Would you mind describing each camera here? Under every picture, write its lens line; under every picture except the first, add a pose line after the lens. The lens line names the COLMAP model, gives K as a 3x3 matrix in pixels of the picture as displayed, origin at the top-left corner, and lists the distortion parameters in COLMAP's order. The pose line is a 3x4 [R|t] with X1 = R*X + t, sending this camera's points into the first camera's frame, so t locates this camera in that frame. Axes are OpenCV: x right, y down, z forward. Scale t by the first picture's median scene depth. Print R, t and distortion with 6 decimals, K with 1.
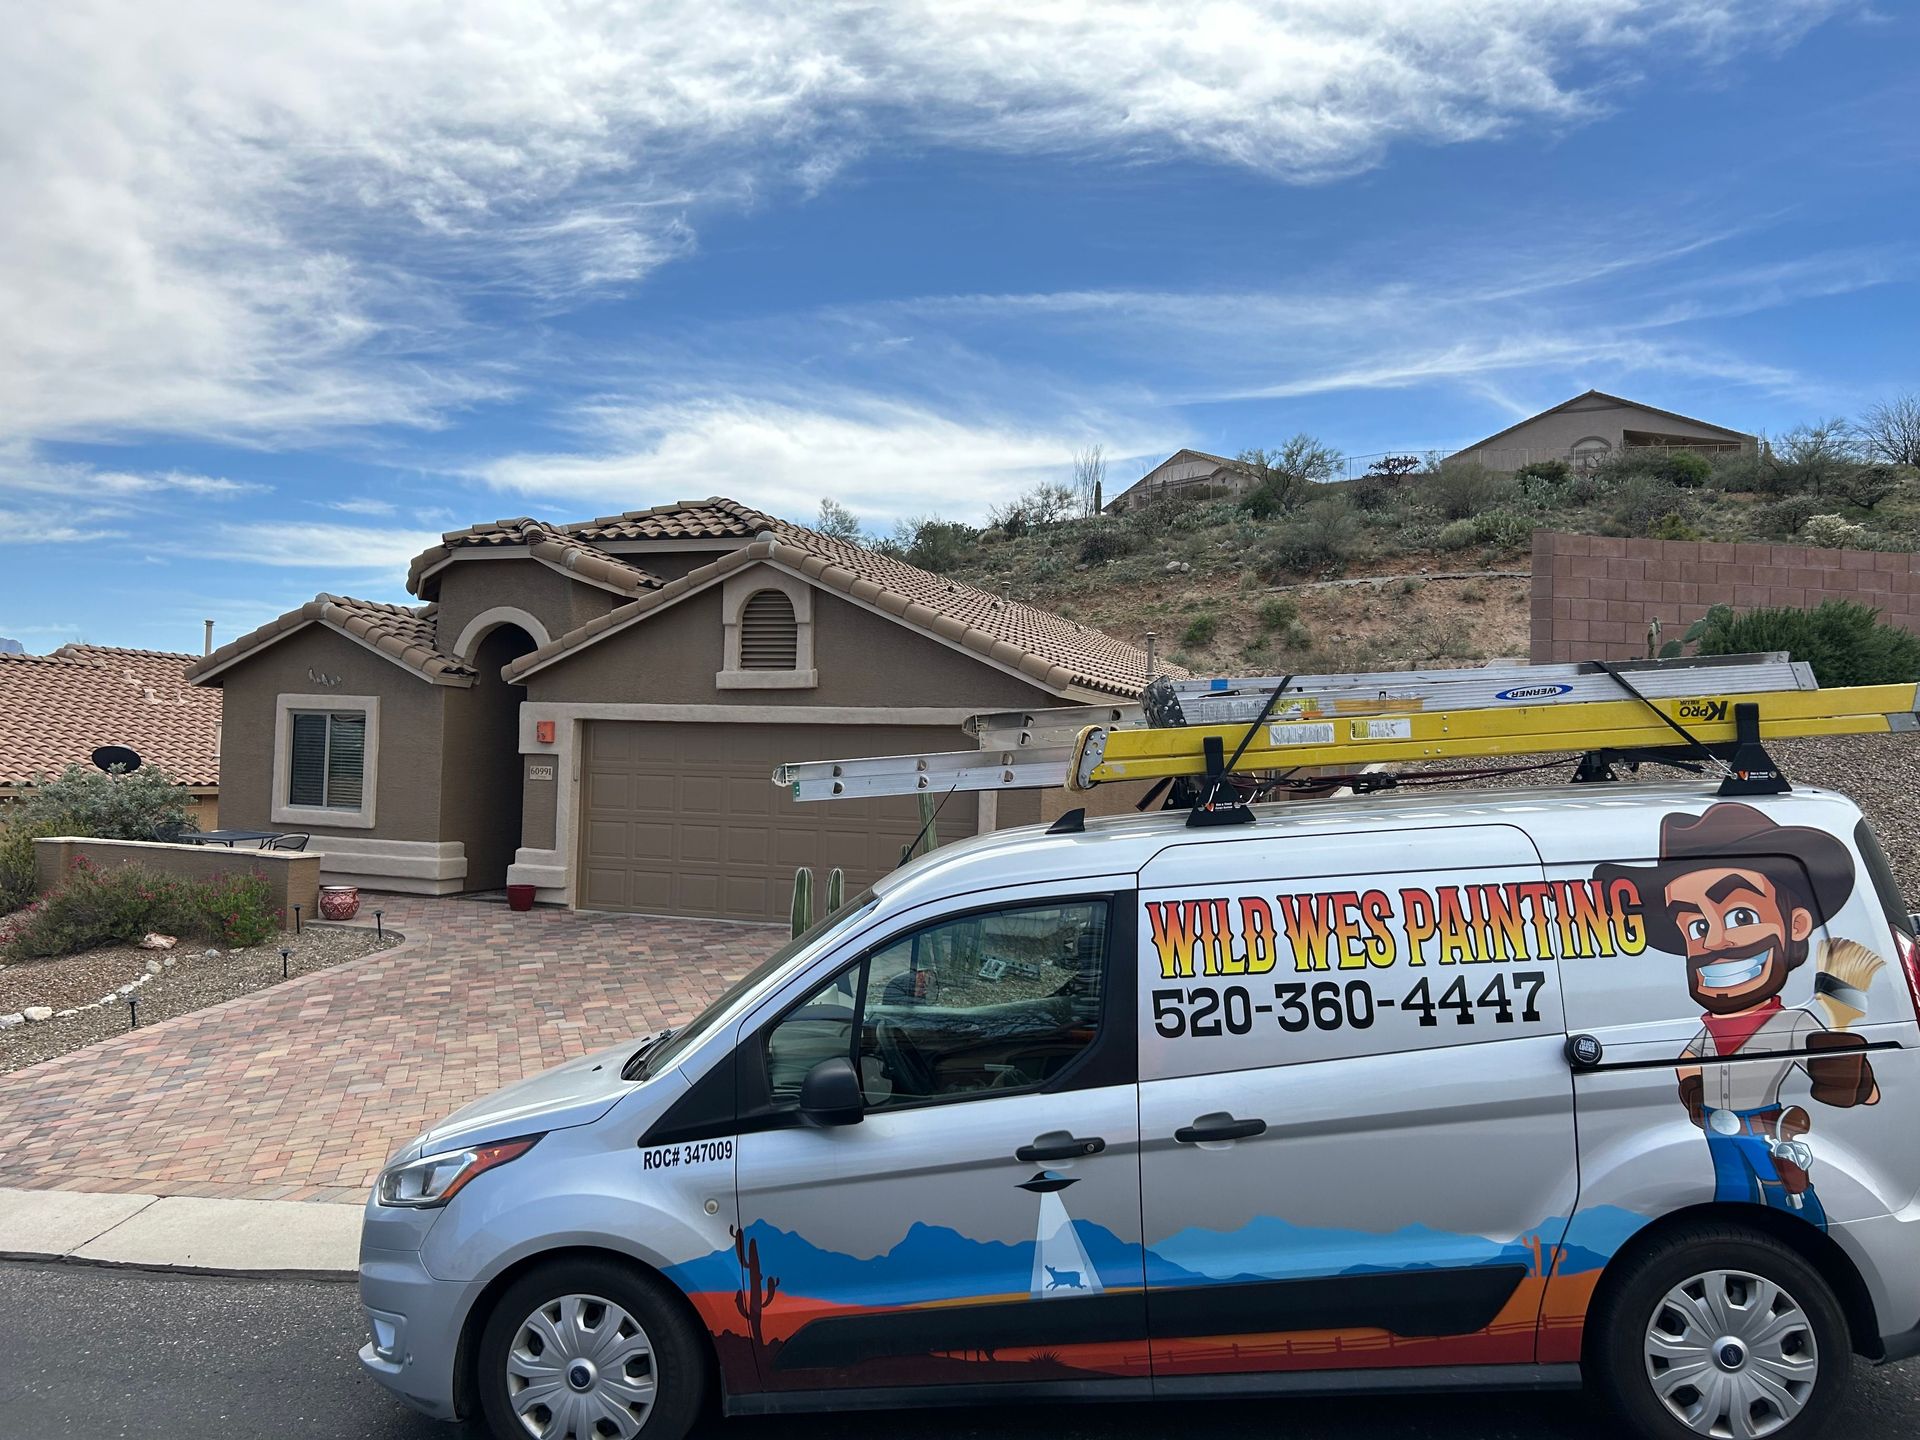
lens RADIAL K [[1430.2, 0, 960.0], [0, 1430.2, 720.0], [0, 0, 1]] dist [0.081680, -0.095612]
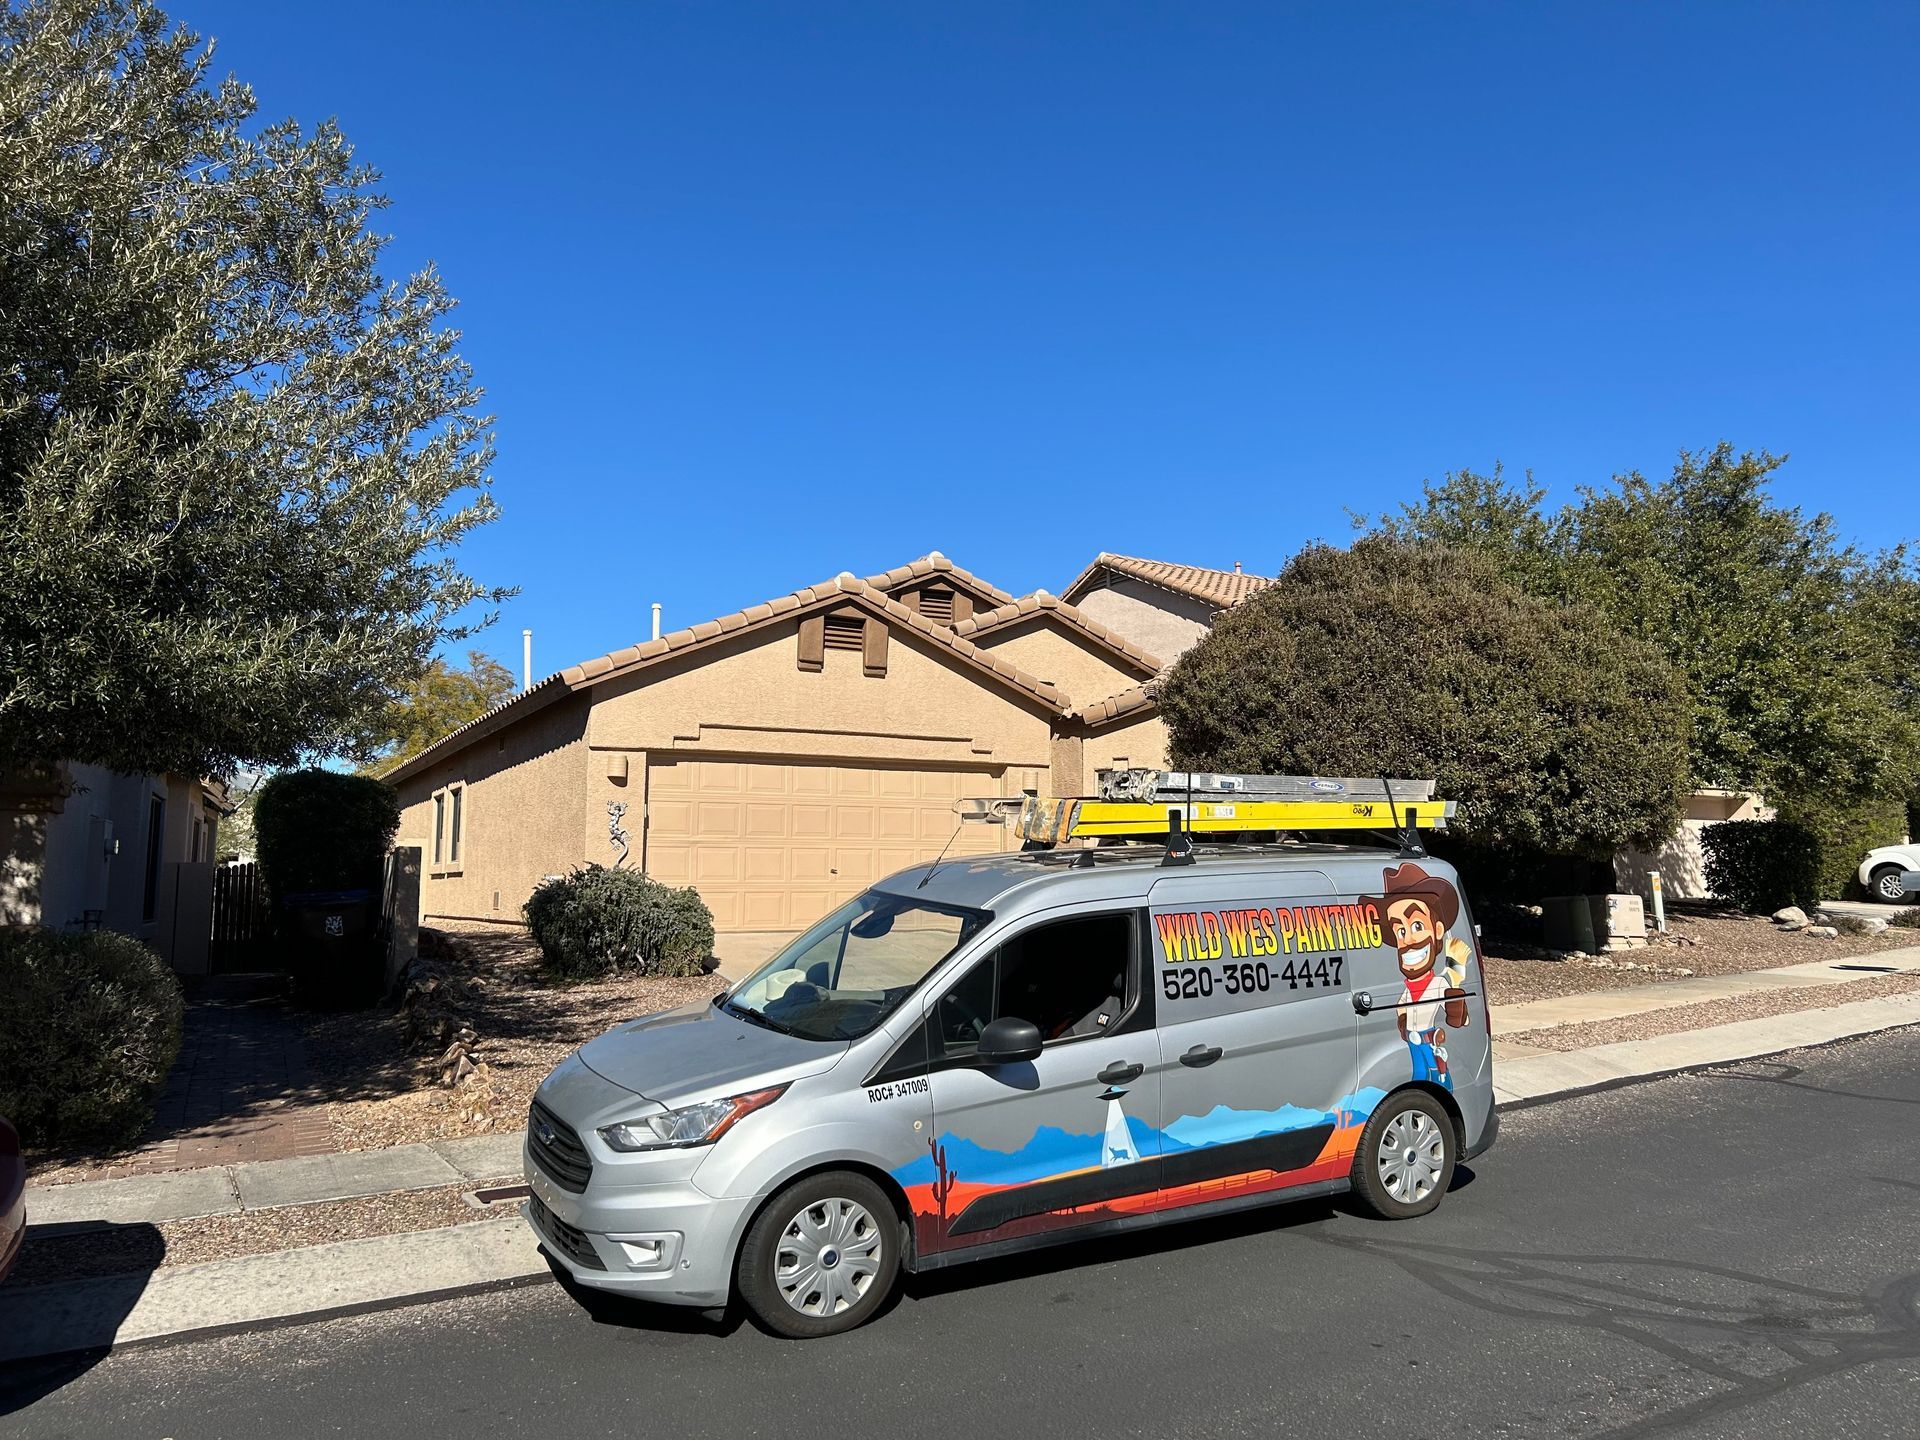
lens RADIAL K [[1430.2, 0, 960.0], [0, 1430.2, 720.0], [0, 0, 1]] dist [0.081680, -0.095612]
pose [[0.826544, 0.088697, 0.555840, -0.968781], [-0.087730, 0.995738, -0.028436, -0.021382], [-0.555993, -0.025260, 0.830803, -0.183330]]
